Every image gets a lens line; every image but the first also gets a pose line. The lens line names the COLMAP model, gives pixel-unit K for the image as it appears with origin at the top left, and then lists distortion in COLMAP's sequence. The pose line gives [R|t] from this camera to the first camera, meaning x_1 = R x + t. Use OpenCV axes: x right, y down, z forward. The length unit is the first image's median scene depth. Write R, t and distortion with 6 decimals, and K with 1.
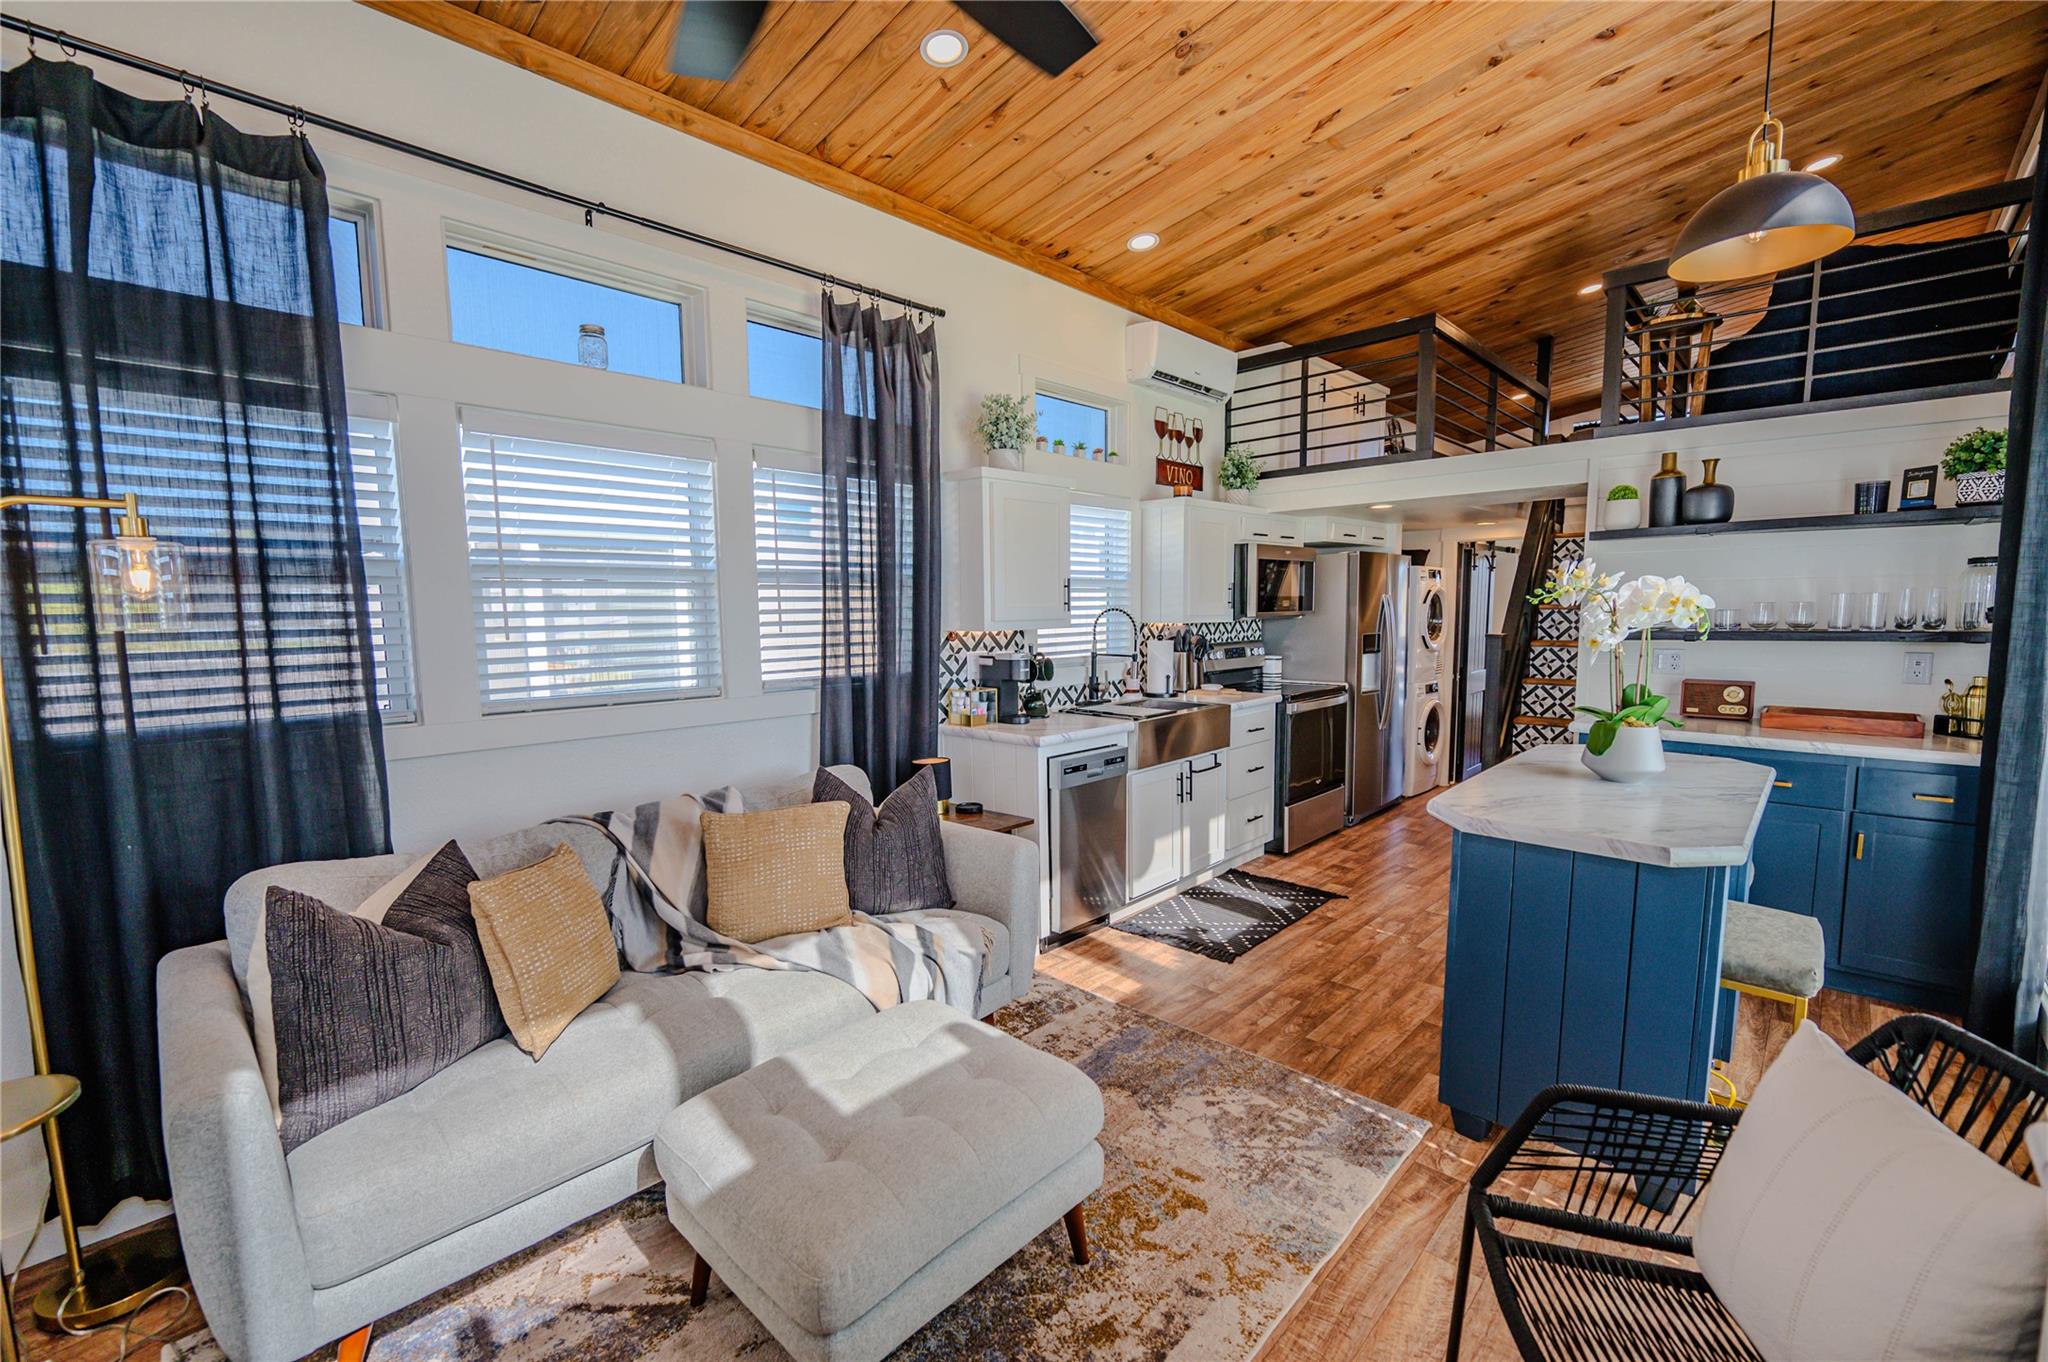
lens RADIAL K [[860.3, 0, 1039.1], [0, 860.3, 696.0], [0, 0, 1]] dist [-0.003069, -0.000400]
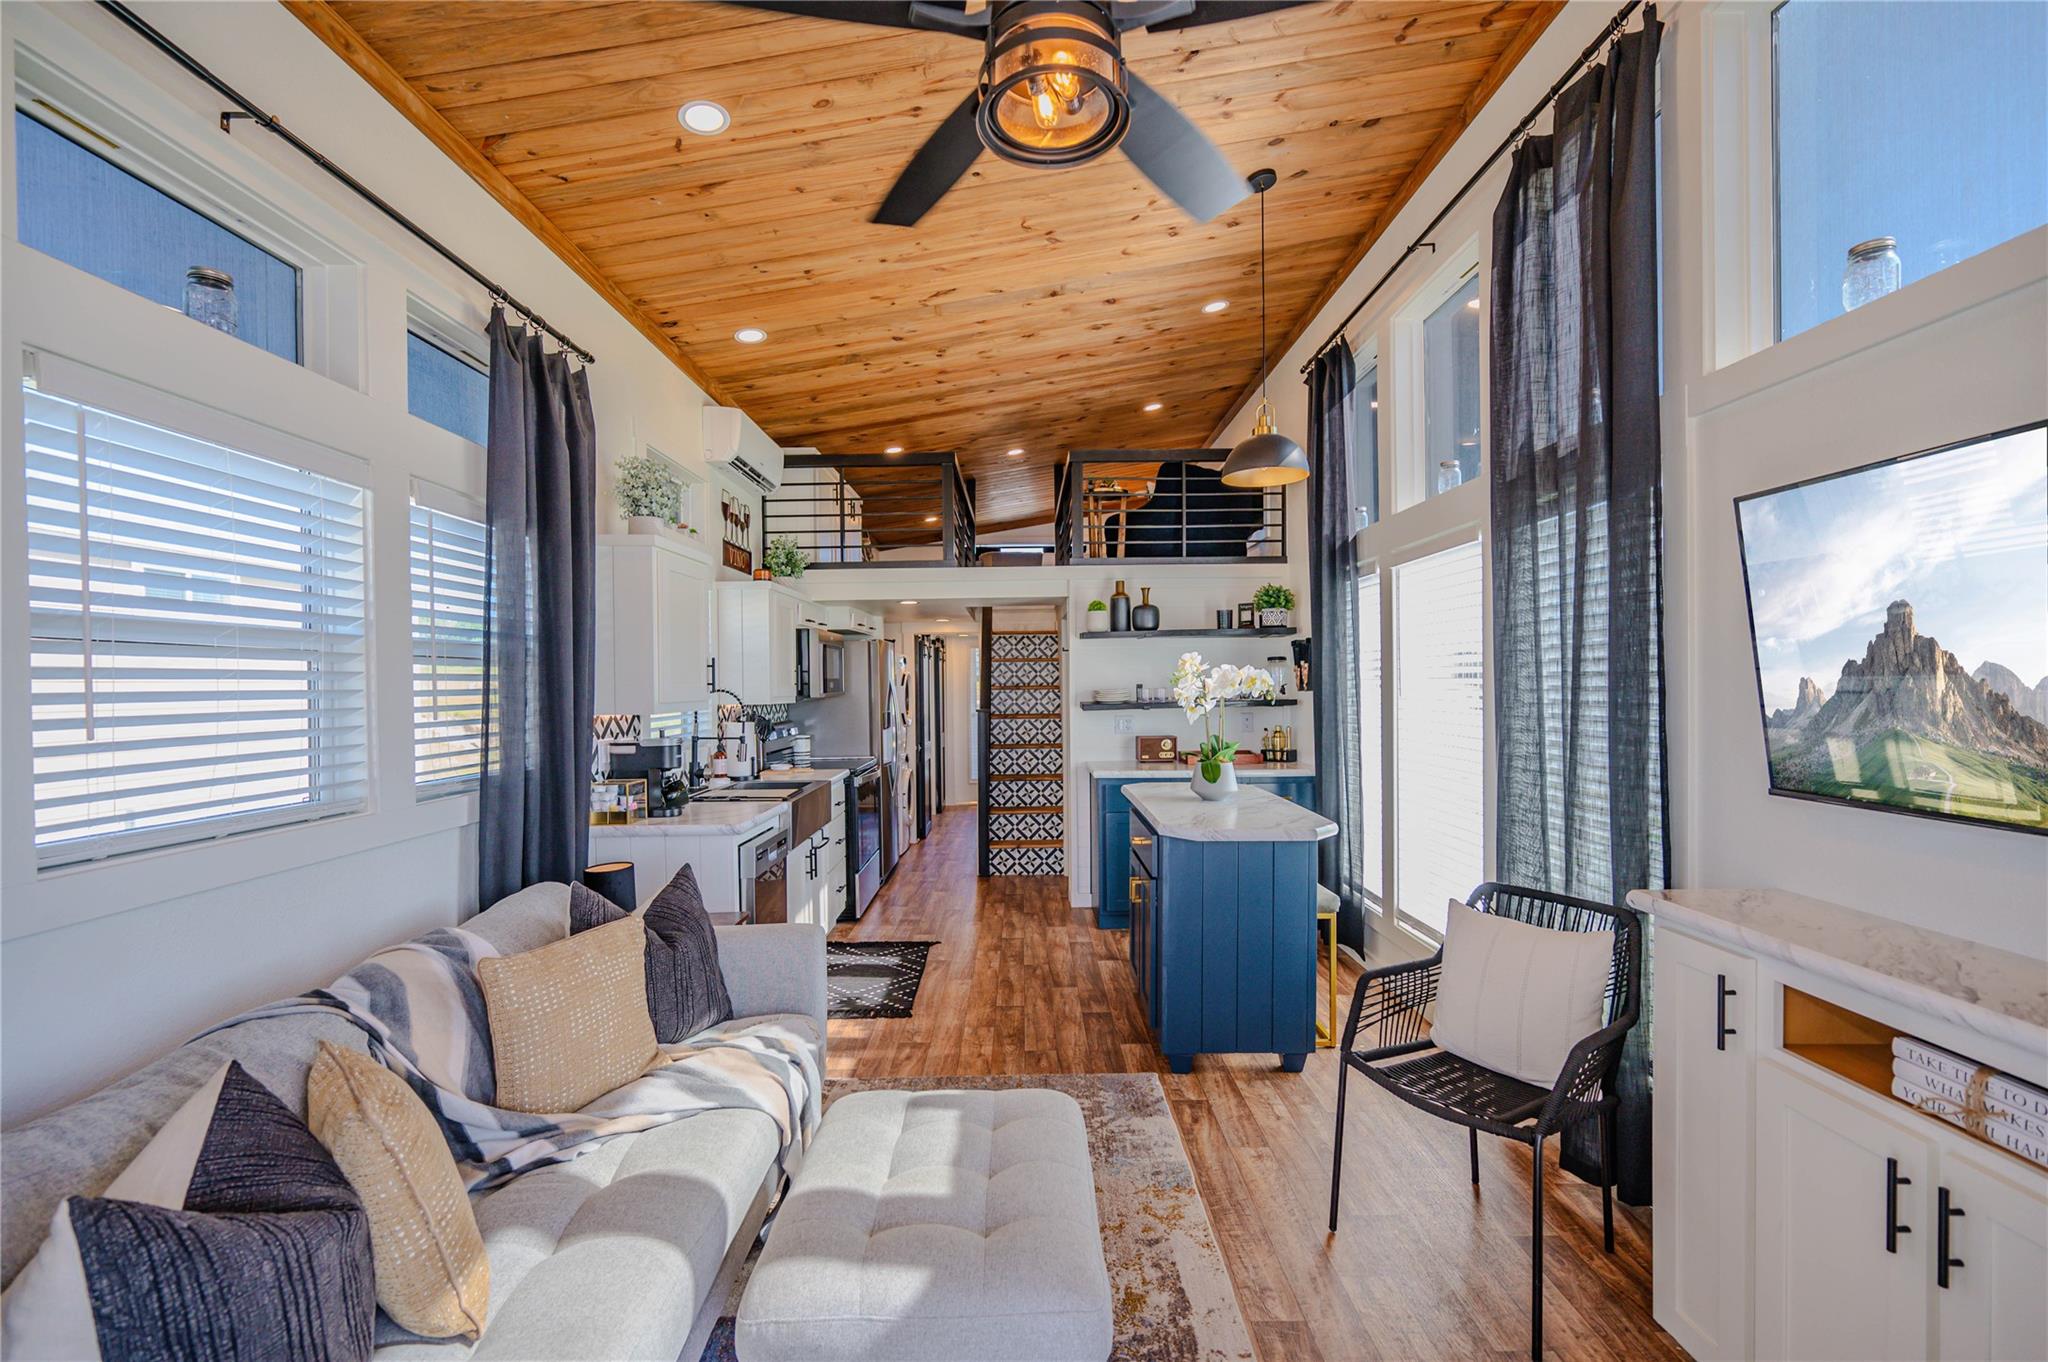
lens RADIAL K [[858.0, 0, 1031.2], [0, 858.0, 693.6], [0, 0, 1]] dist [-0.003277, -0.000282]
pose [[0.723160, -0.006914, 0.690646, -0.399535], [0.076587, 0.994586, -0.070236, -0.003554], [-0.686421, 0.103687, 0.719774, 0.084056]]
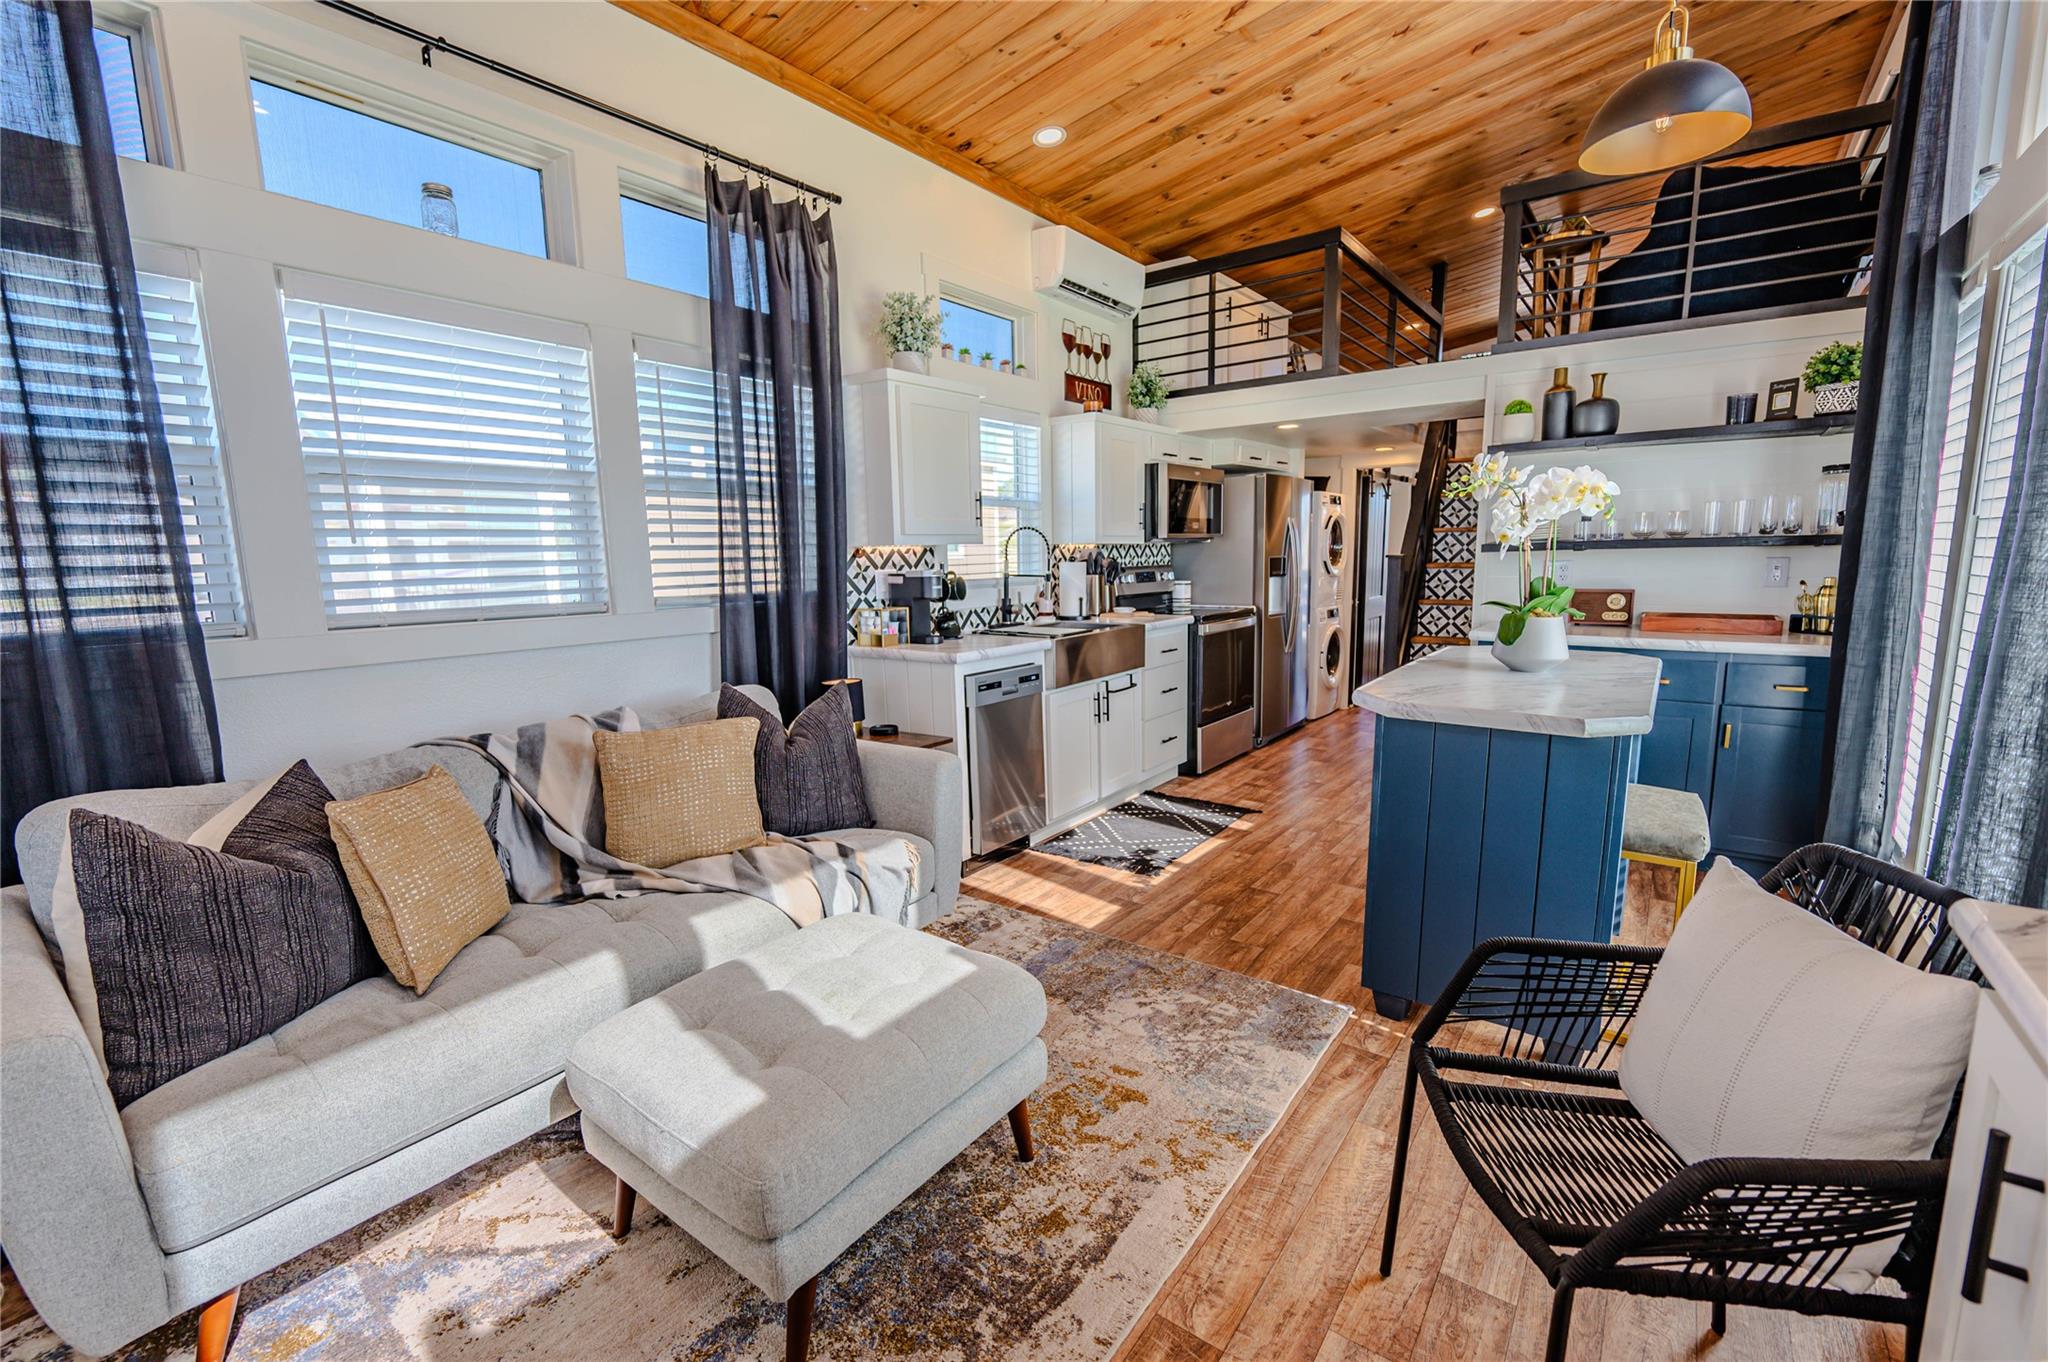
lens RADIAL K [[871.6, 0, 1038.9], [0, 871.6, 687.7], [0, 0, 1]] dist [-0.002401, -0.000087]
pose [[0.993078, -0.025741, 0.114599, -0.019287], [0.020060, 0.998525, 0.050453, 0.036989], [-0.115729, -0.047805, 0.992130, 0.018217]]
